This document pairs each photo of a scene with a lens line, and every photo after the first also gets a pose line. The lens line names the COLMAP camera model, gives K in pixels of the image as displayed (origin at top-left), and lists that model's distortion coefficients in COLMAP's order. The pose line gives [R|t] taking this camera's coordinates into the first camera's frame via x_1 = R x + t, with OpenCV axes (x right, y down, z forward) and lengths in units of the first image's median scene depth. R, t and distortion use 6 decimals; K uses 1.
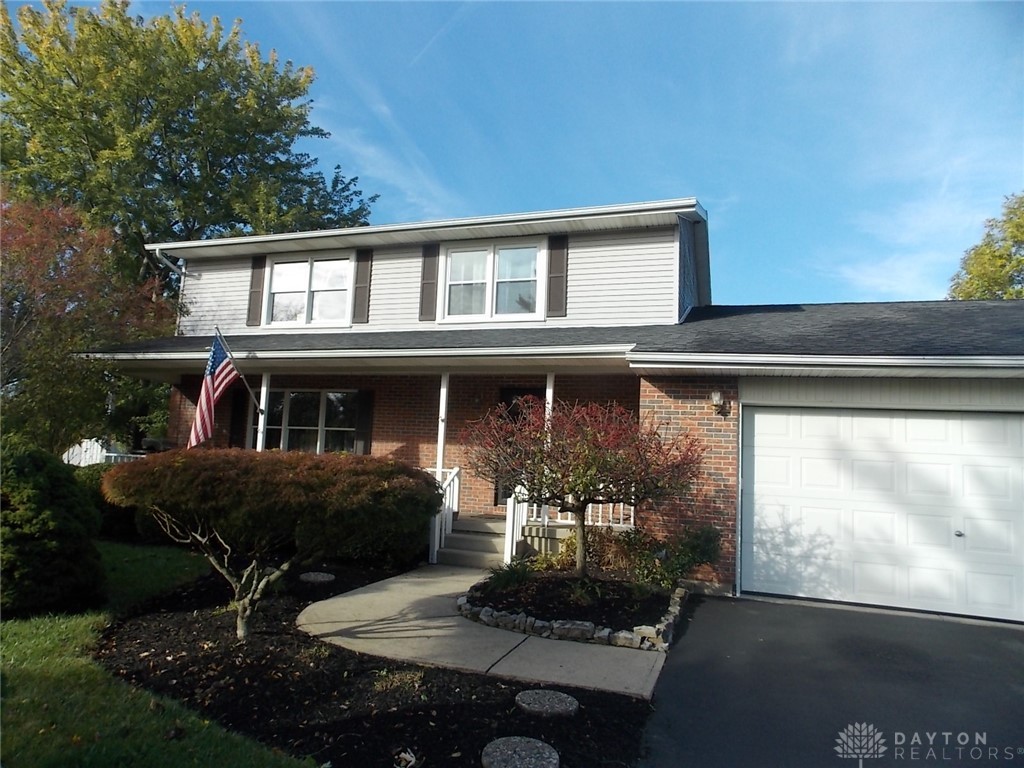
lens RADIAL K [[698.8, 0, 514.2], [0, 698.8, 379.4], [0, 0, 1]] dist [0.012239, 0.000605]
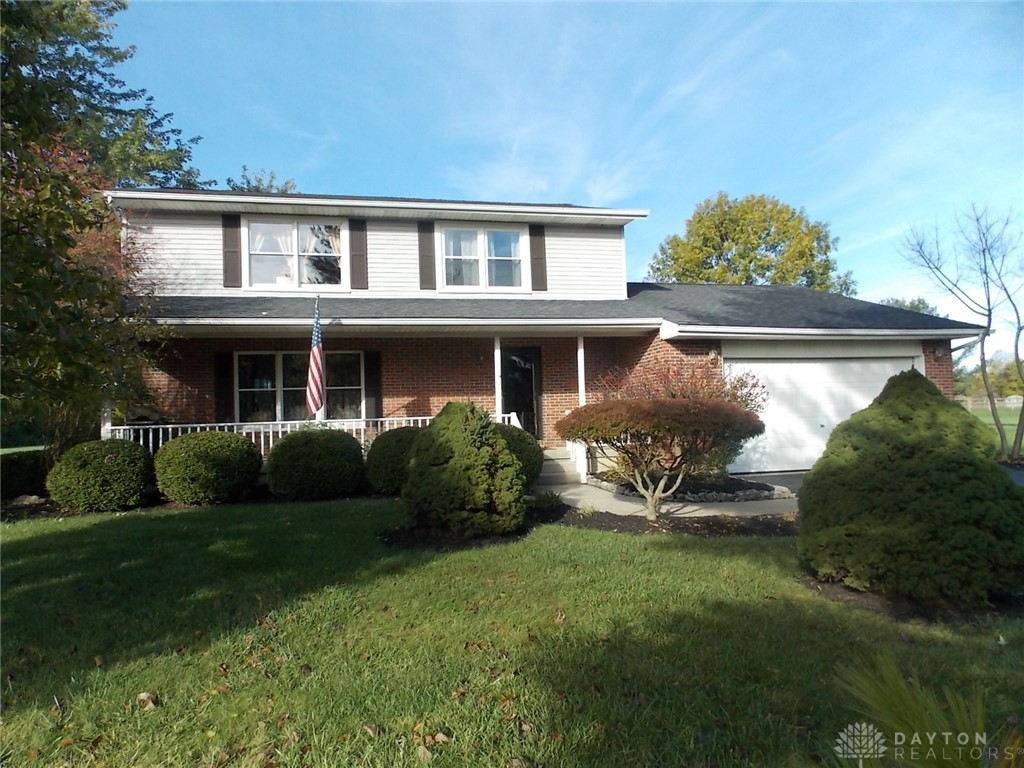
lens RADIAL K [[698.8, 0, 510.6], [0, 698.8, 382.4], [0, 0, 1]] dist [0.012239, 0.000605]
pose [[0.838105, -0.045221, 0.543632, -0.655964], [0.001339, 0.996726, 0.080847, -0.025601], [-0.545507, -0.067030, 0.835421, -0.040600]]
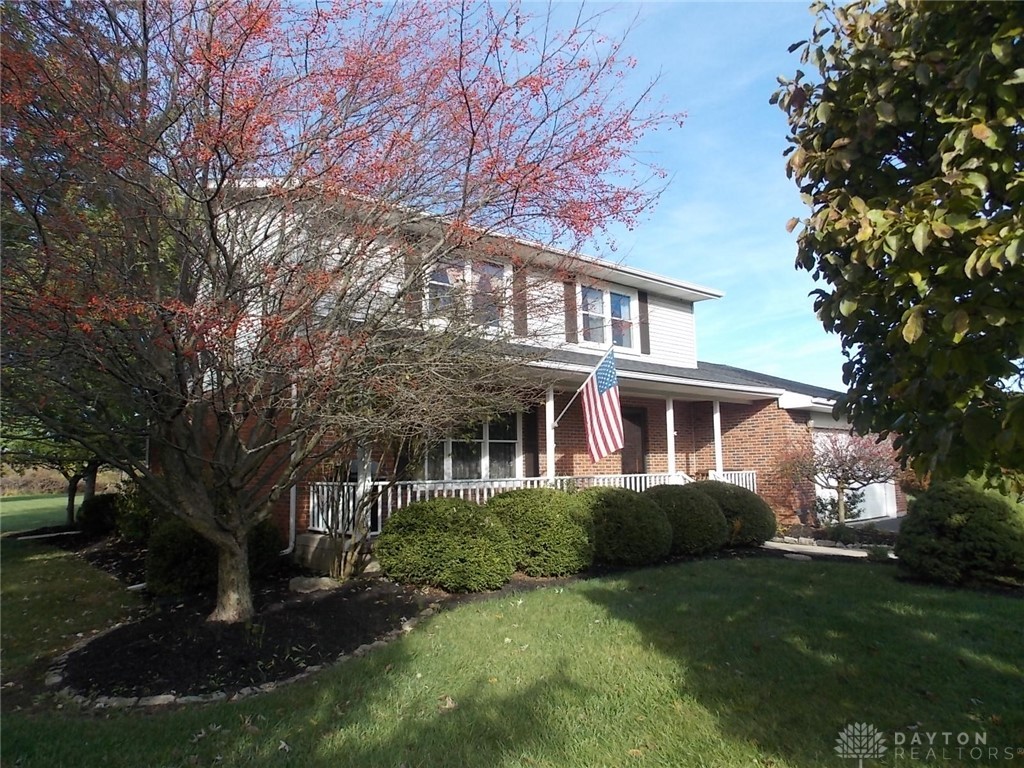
lens RADIAL K [[698.8, 0, 511.8], [0, 698.8, 384.1], [0, 0, 1]] dist [0.012239, 0.000605]
pose [[0.498402, 0.049651, 0.865523, -1.163467], [-0.069042, 0.997461, -0.017463, 0.007451], [-0.864193, -0.051054, 0.500564, 0.534084]]
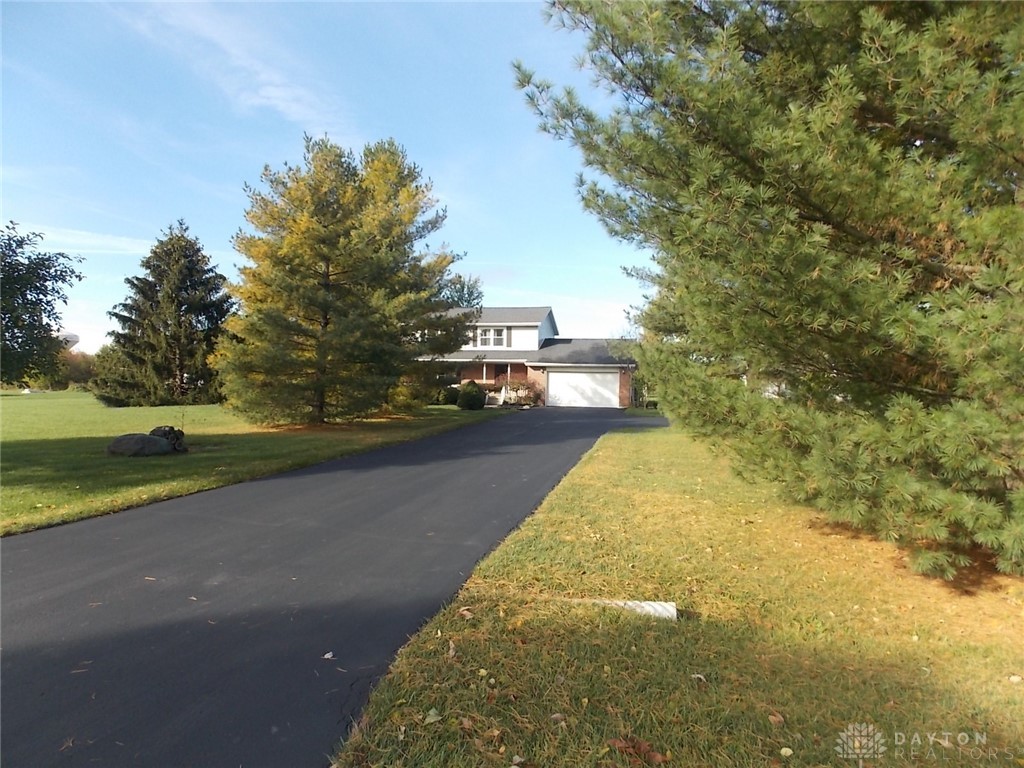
lens RADIAL K [[698.8, 0, 511.5], [0, 698.8, 384.5], [0, 0, 1]] dist [0.012239, 0.000605]
pose [[0.993599, -0.023191, 0.110558, -0.363799], [0.010282, 0.993204, 0.115935, -0.332785], [-0.112495, -0.114057, 0.987085, -2.908963]]
